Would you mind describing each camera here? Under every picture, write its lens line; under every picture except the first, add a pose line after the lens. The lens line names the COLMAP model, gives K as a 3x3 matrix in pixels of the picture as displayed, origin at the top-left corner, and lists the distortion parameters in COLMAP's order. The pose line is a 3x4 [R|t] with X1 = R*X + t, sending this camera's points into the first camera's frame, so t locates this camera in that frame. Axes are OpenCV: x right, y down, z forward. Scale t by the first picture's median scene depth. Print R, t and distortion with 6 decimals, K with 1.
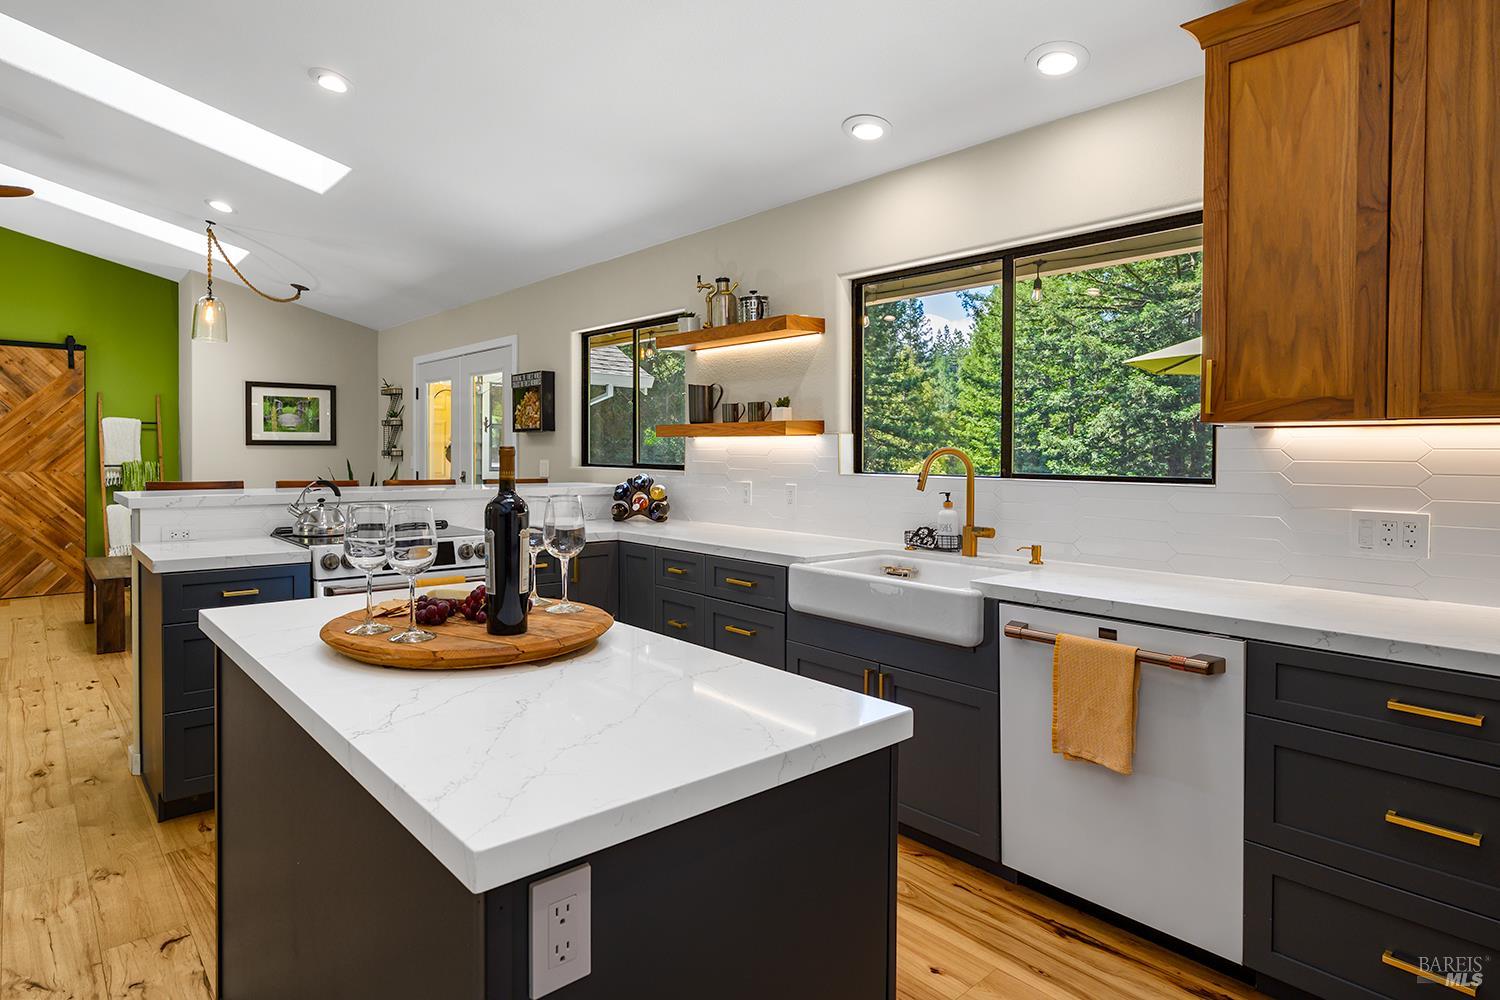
lens RADIAL K [[782.6, 0, 702.5], [0, 782.6, 469.9], [0, 0, 1]] dist [-0.024025, -0.001942]
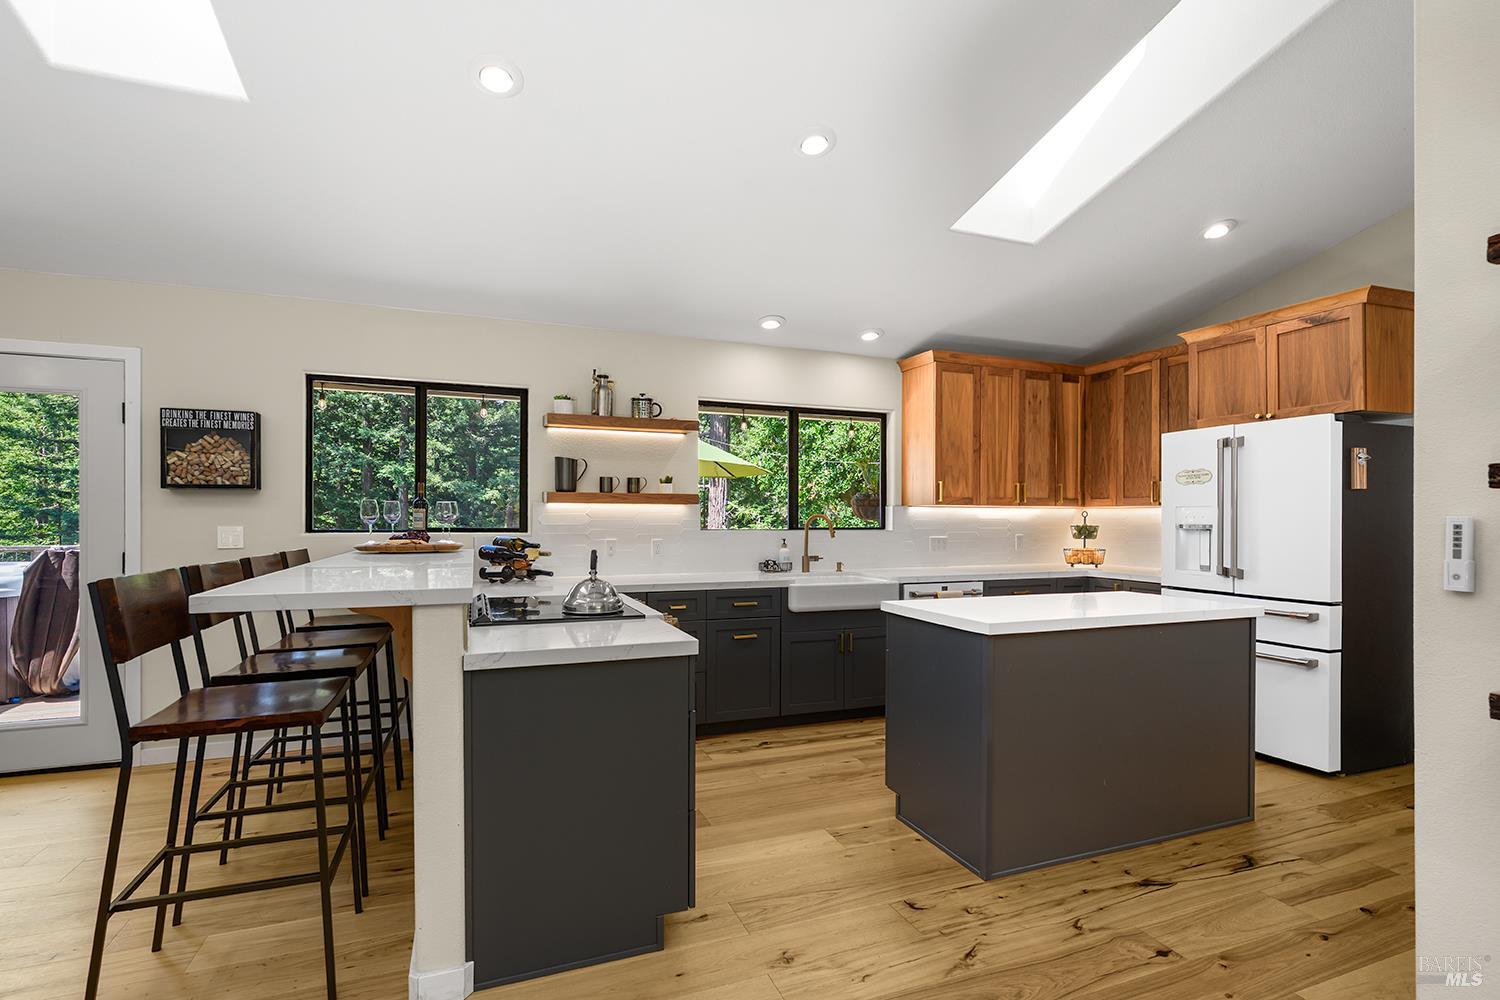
lens RADIAL K [[700.8, 0, 747.0], [0, 700.8, 520.4], [0, 0, 1]] dist [-0.004173, -0.000642]
pose [[0.342714, -0.007897, 0.939407, -1.025487], [0.021286, 0.999773, 0.000639, -0.013599], [-0.939199, 0.019777, 0.342804, 0.453758]]
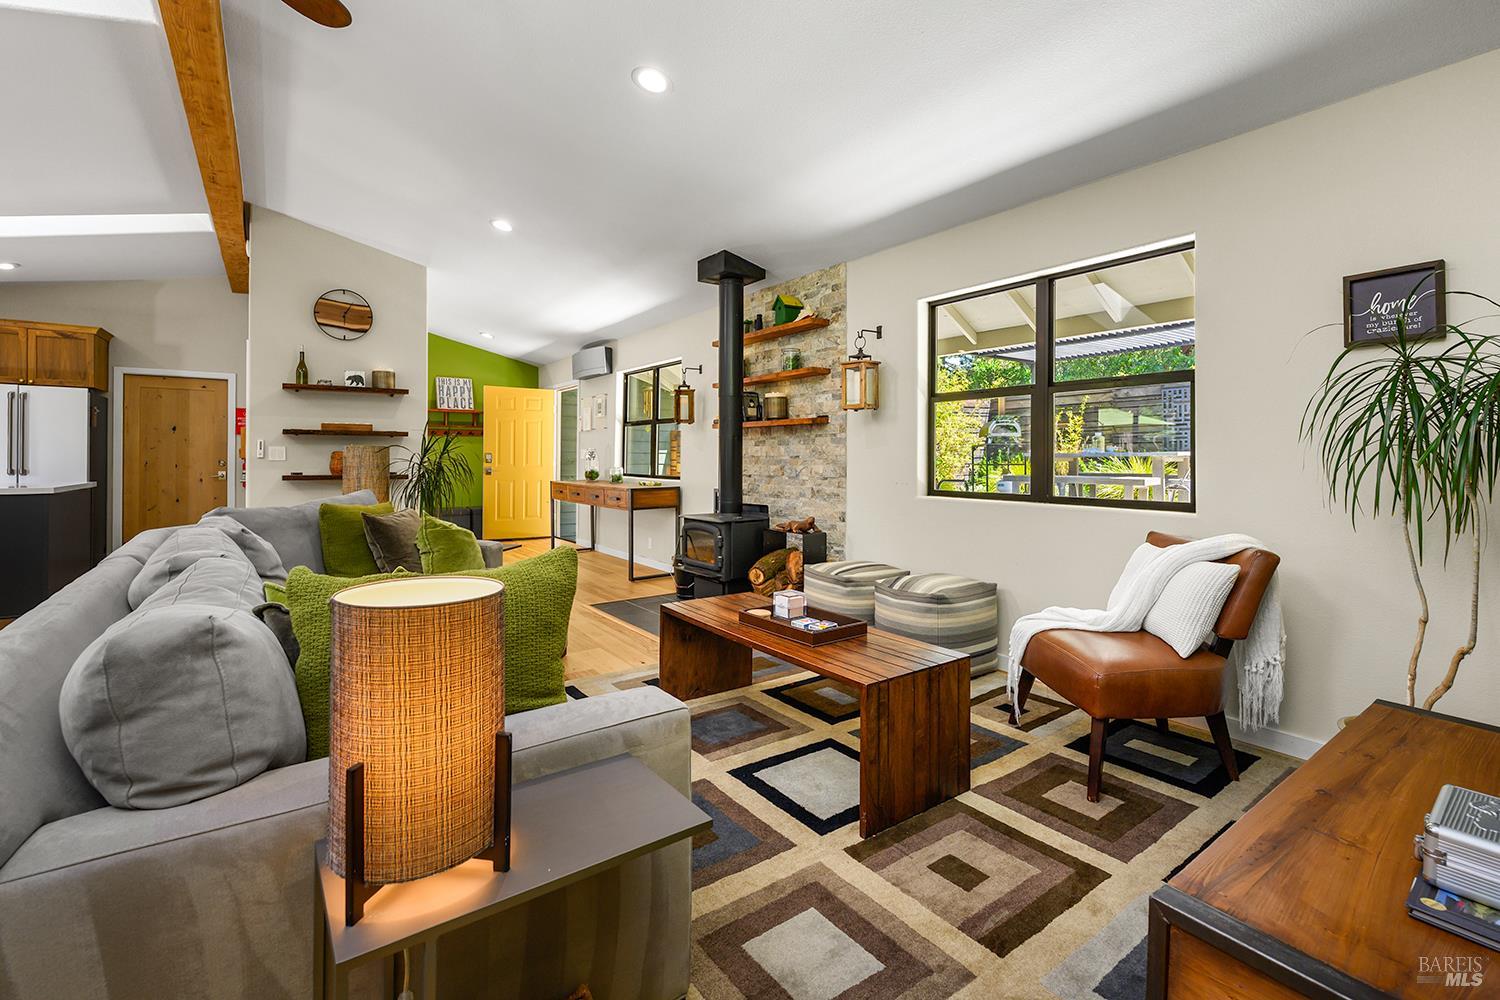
lens RADIAL K [[661.5, 0, 758.5], [0, 661.5, 455.8], [0, 0, 1]] dist [-0.004788, -0.000363]
pose [[-0.996587, -0.009993, 0.081937, -1.819705], [-0.008386, 0.999766, 0.019930, -0.010113], [-0.082117, 0.019175, -0.996438, 1.656956]]
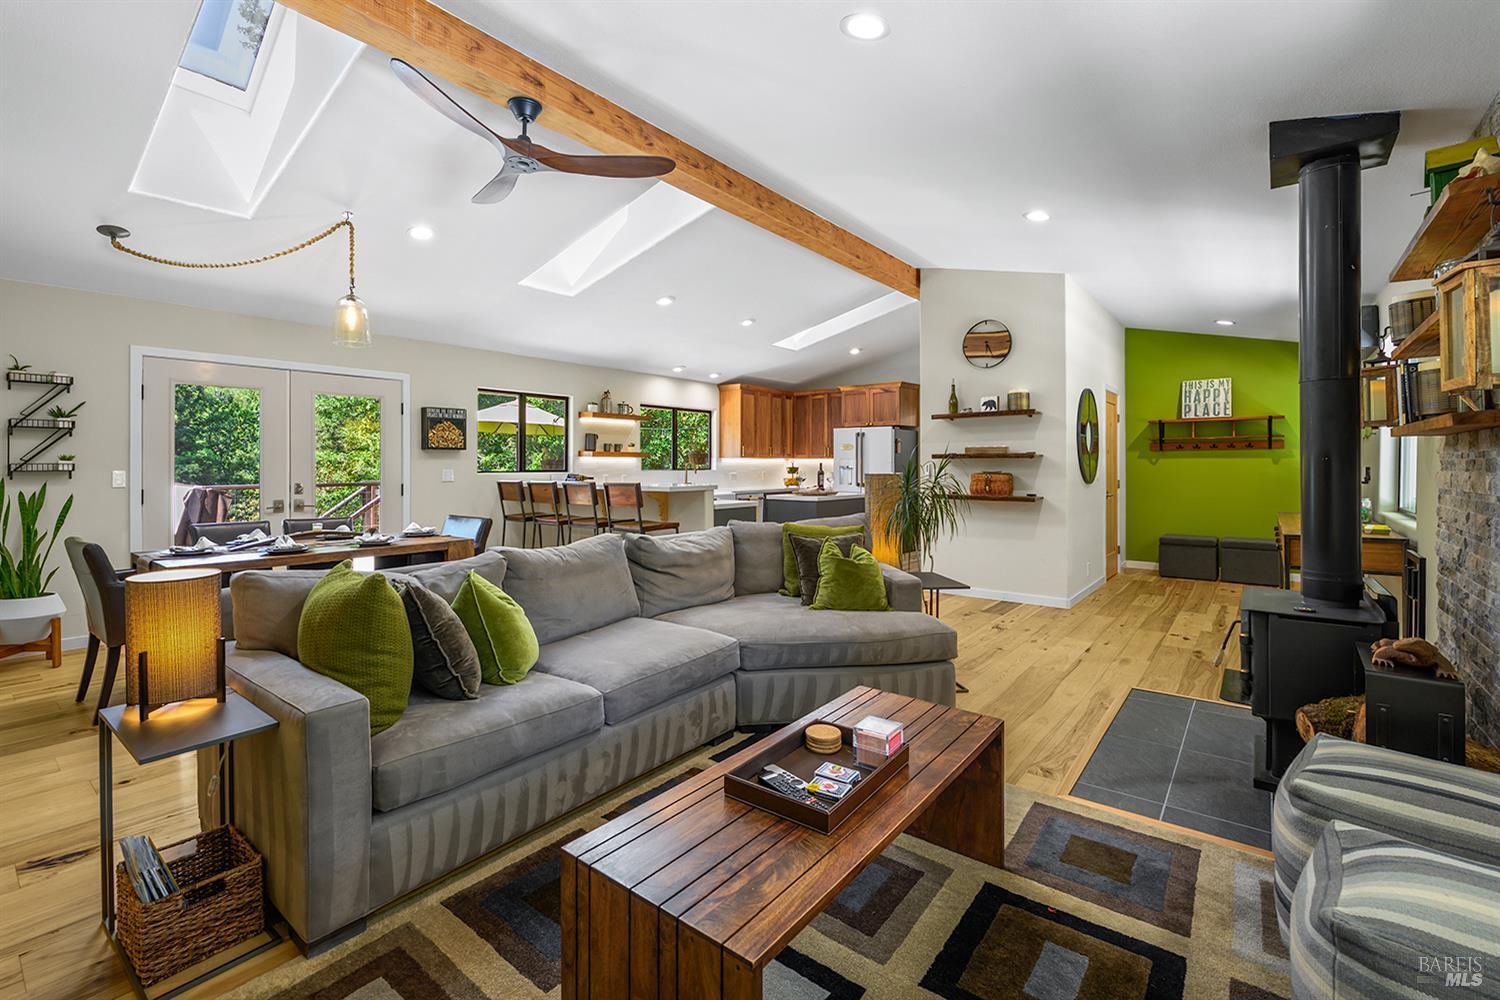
lens RADIAL K [[661.5, 0, 730.6], [0, 661.5, 467.4], [0, 0, 1]] dist [-0.004788, -0.000363]
pose [[-0.167690, -0.010813, 0.985780, -2.260395], [0.023310, 0.999617, 0.014930, -0.035962], [-0.985564, 0.025482, -0.167374, 1.066982]]
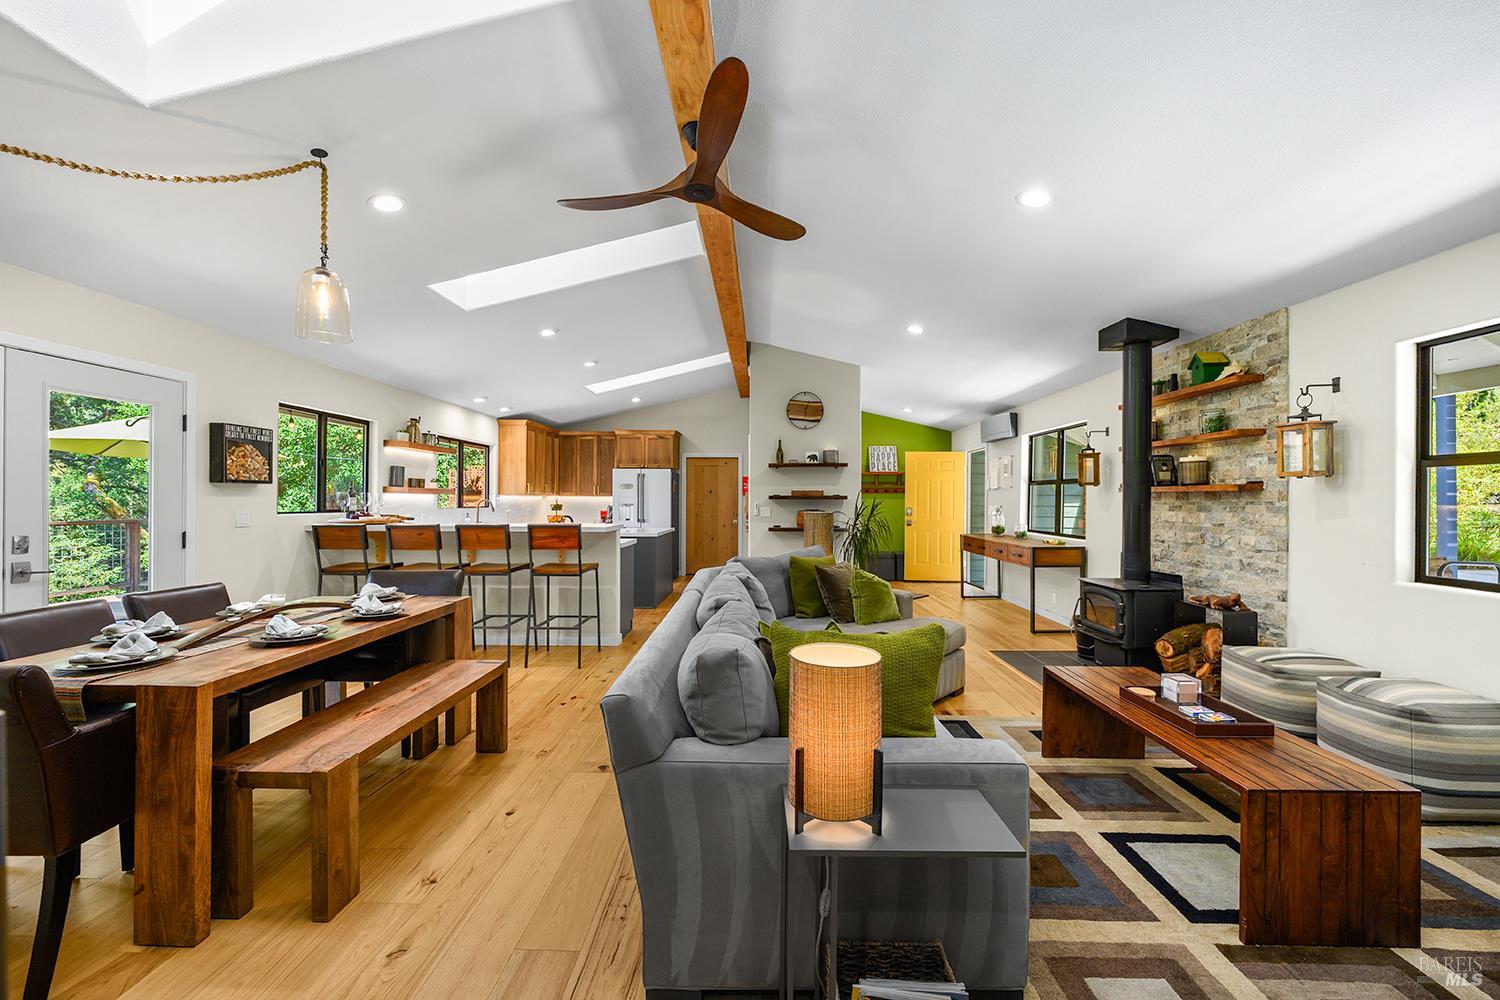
lens RADIAL K [[599.5, 0, 749.9], [0, 599.5, 500.8], [0, 0, 1]] dist [-0.004309, -0.000101]
pose [[-0.739050, -0.010644, 0.673567, -1.891317], [0.006857, 0.999704, 0.023322, -0.061097], [-0.673616, 0.021855, -0.738758, 1.738507]]
